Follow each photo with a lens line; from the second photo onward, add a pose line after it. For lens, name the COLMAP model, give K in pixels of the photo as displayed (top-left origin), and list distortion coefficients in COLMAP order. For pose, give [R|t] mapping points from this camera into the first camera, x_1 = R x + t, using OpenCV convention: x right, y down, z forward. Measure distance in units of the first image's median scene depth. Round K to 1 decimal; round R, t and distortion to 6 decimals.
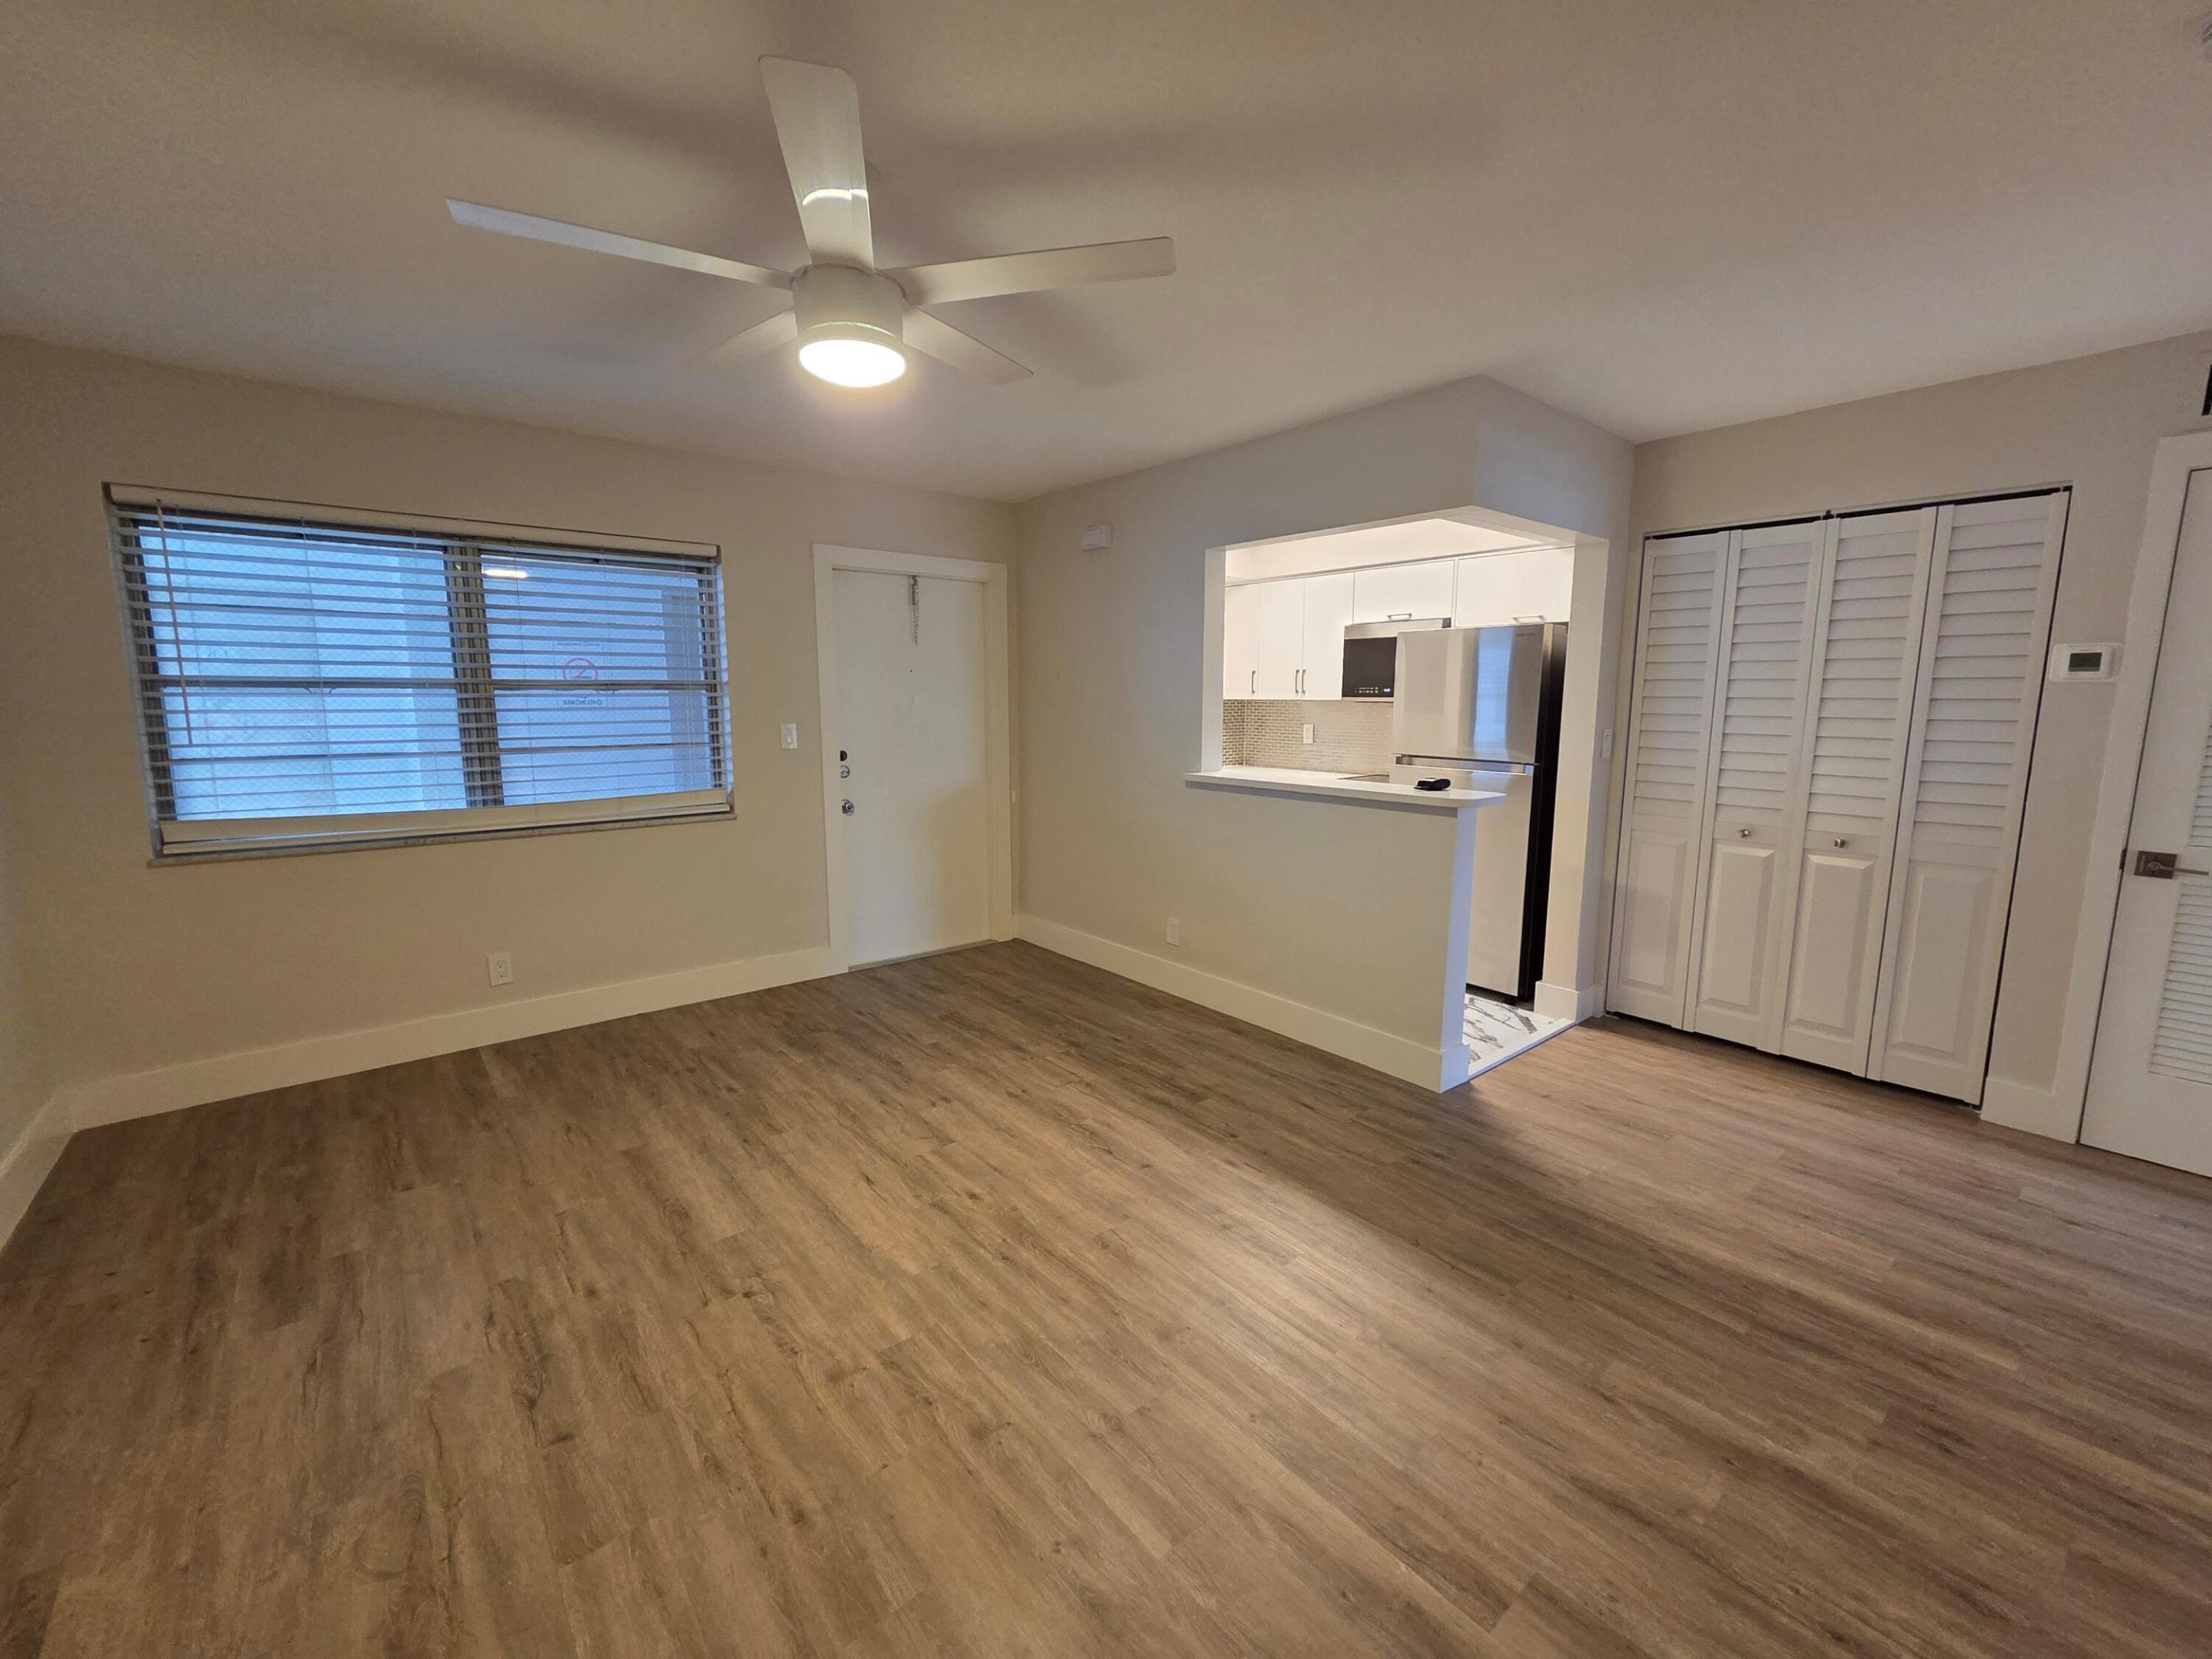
lens RADIAL K [[908.4, 0, 1110.6], [0, 908.4, 818.2], [0, 0, 1]] dist [0.003871, -0.002115]
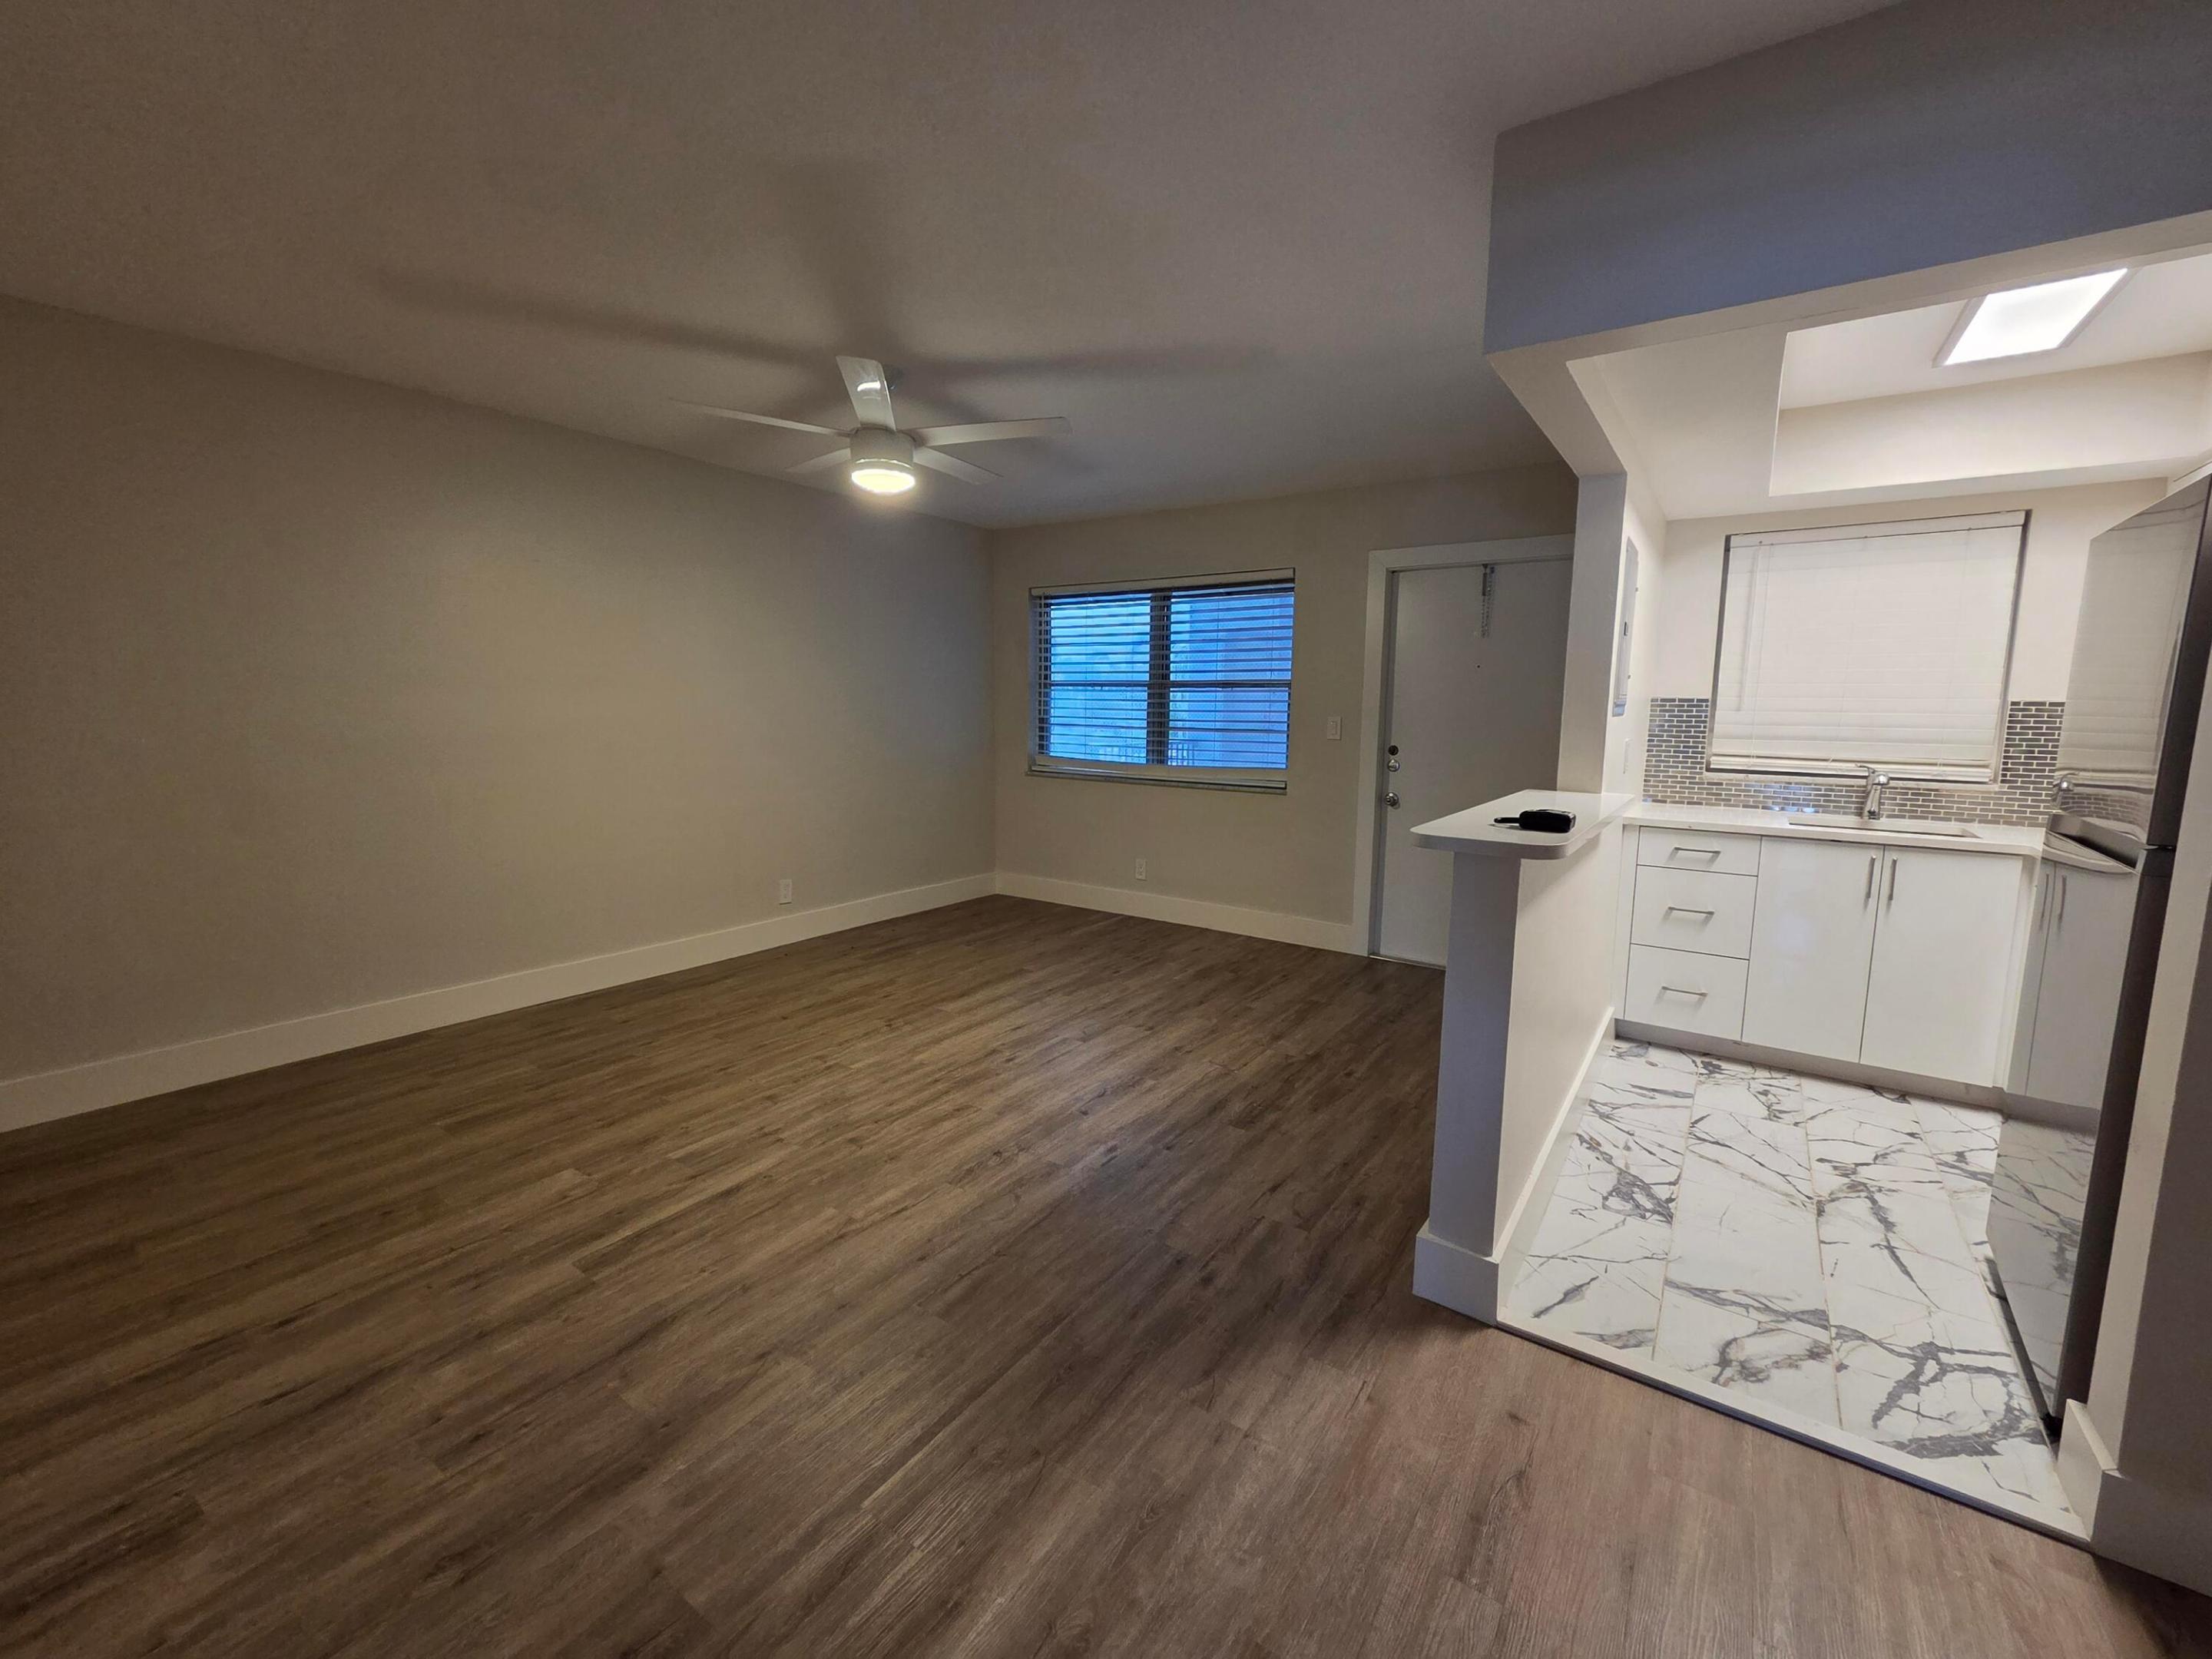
lens RADIAL K [[908.4, 0, 1108.0], [0, 908.4, 817.7], [0, 0, 1]] dist [0.003871, -0.002115]
pose [[0.262462, 0.122292, -0.957162, 1.024291], [-0.145063, 0.985664, 0.086156, -0.058551], [0.953976, 0.116236, 0.276439, 0.679982]]
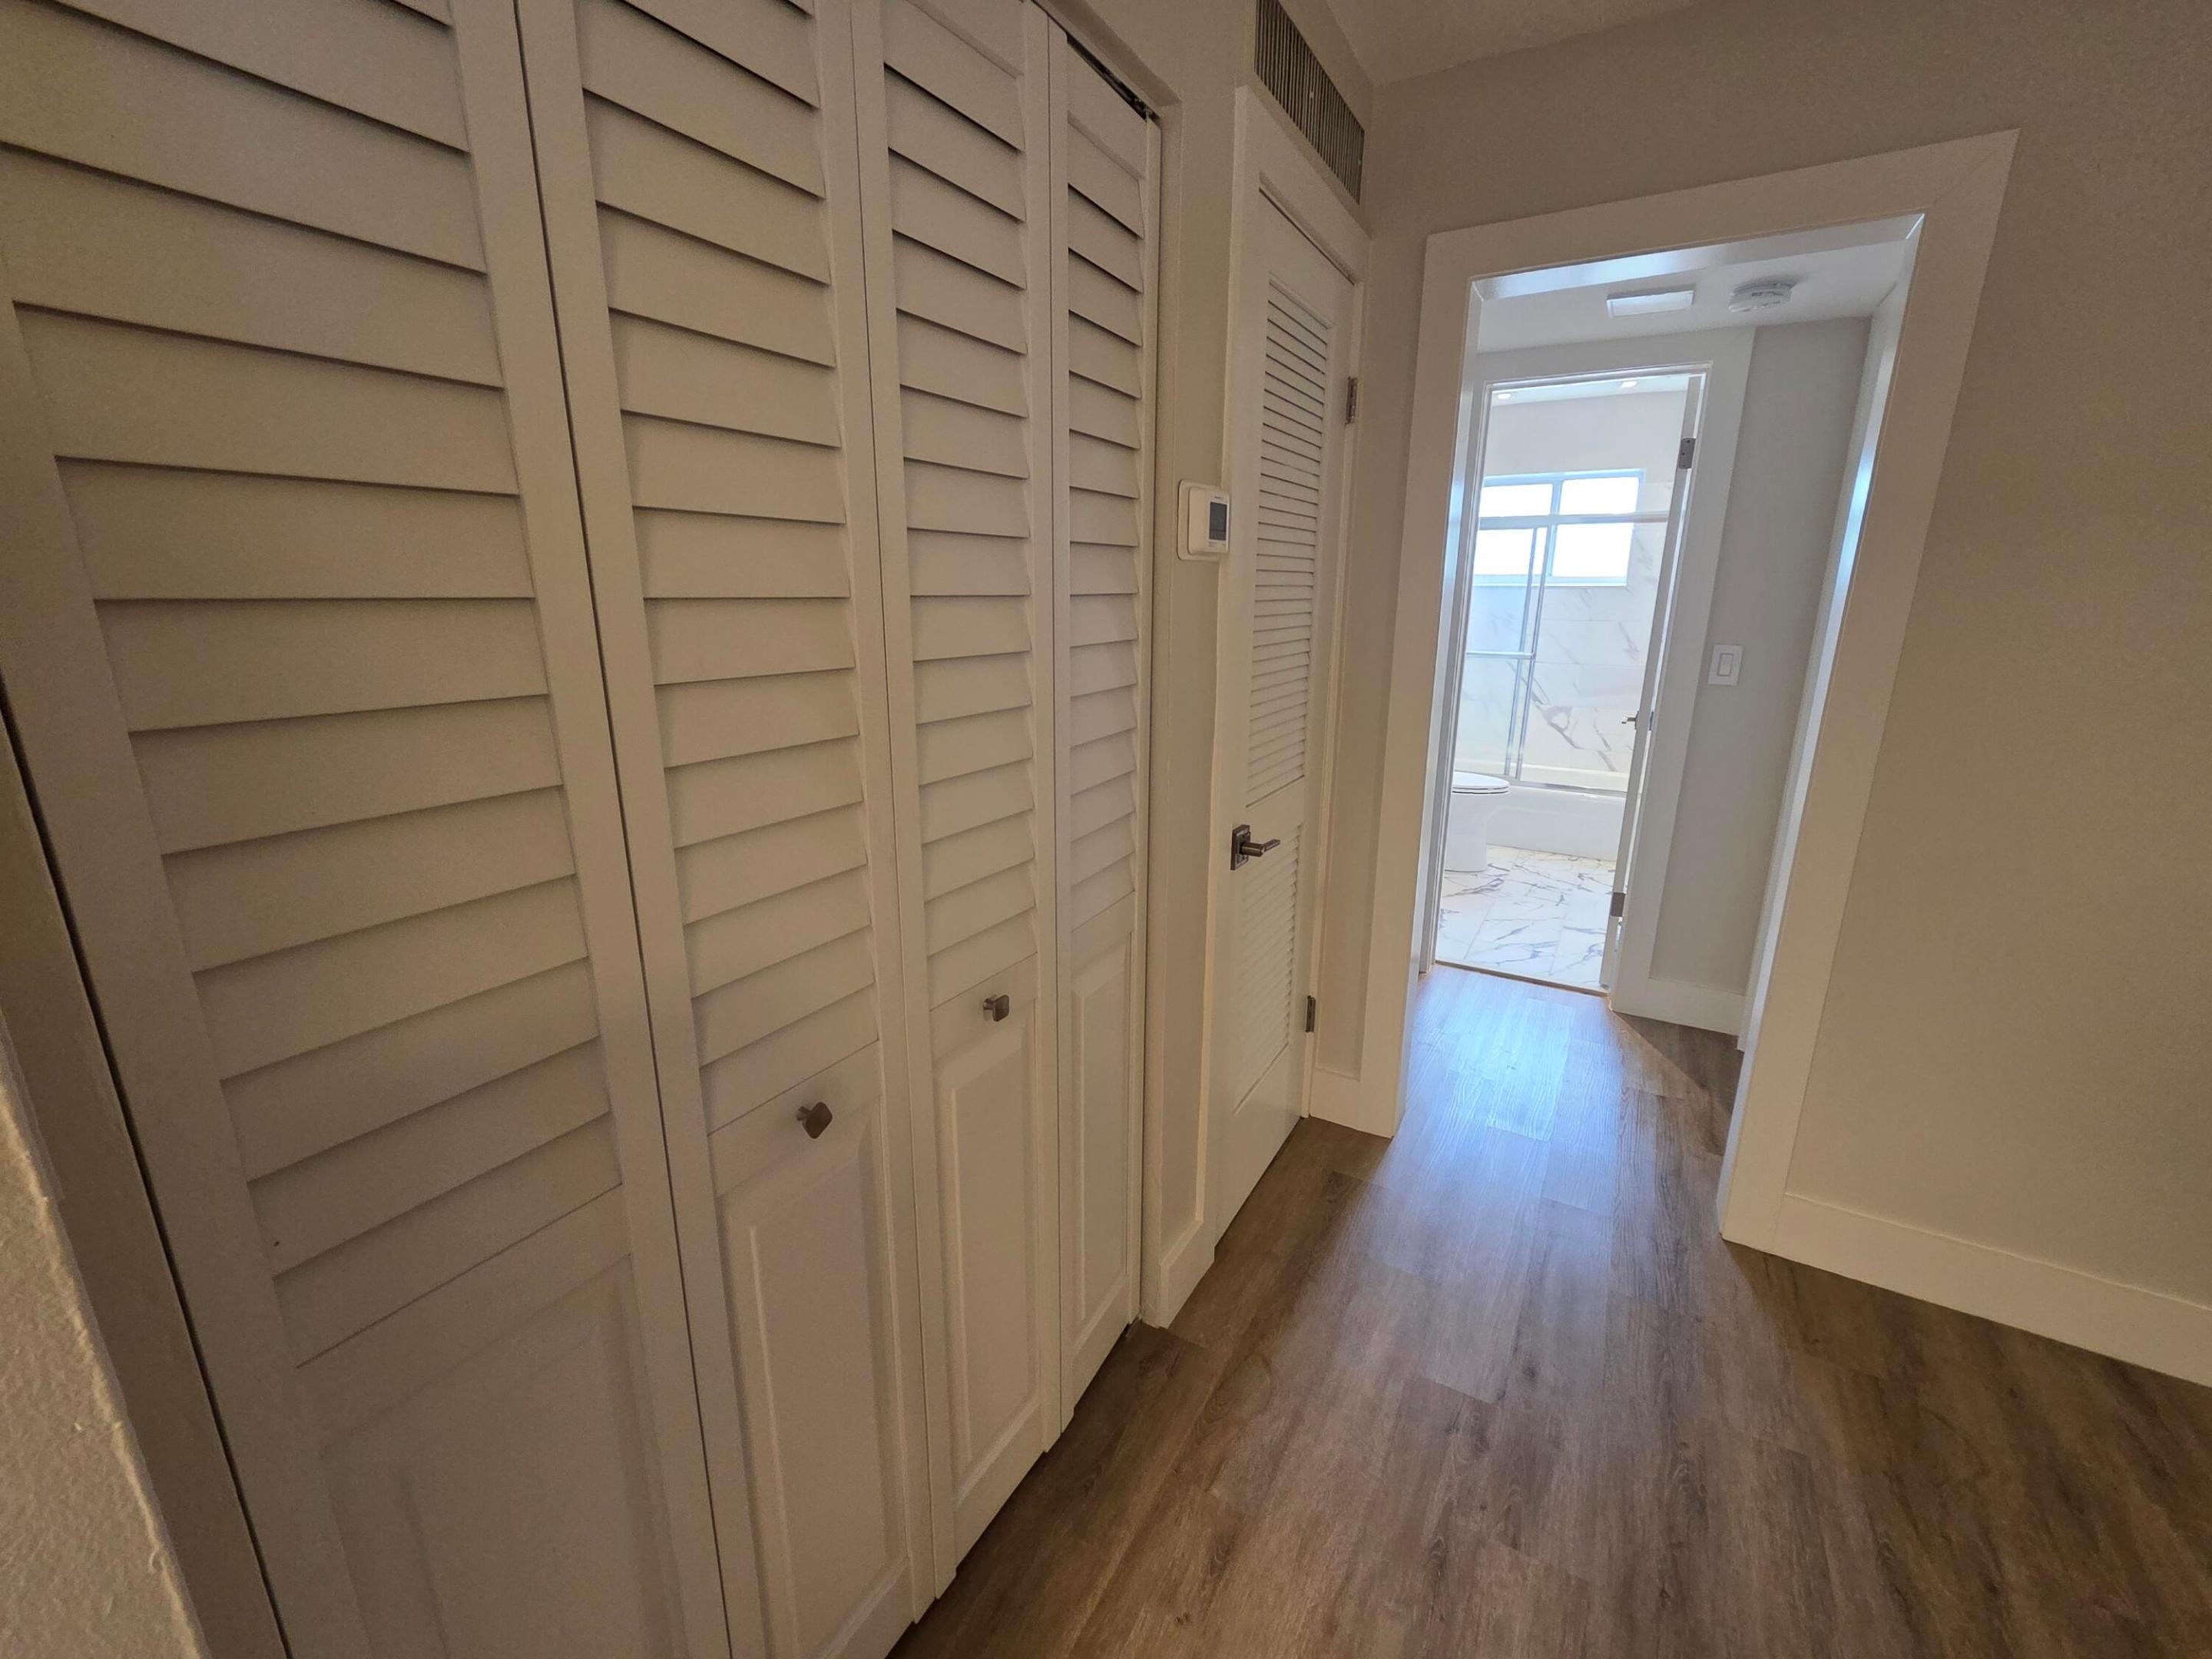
lens RADIAL K [[908.4, 0, 1107.3], [0, 908.4, 817.0], [0, 0, 1]] dist [0.003871, -0.002115]
pose [[-0.341873, -0.240859, 0.908356, 0.574621], [0.119237, 0.947667, 0.296159, -0.171181], [-0.932151, 0.209558, -0.295262, 1.256034]]
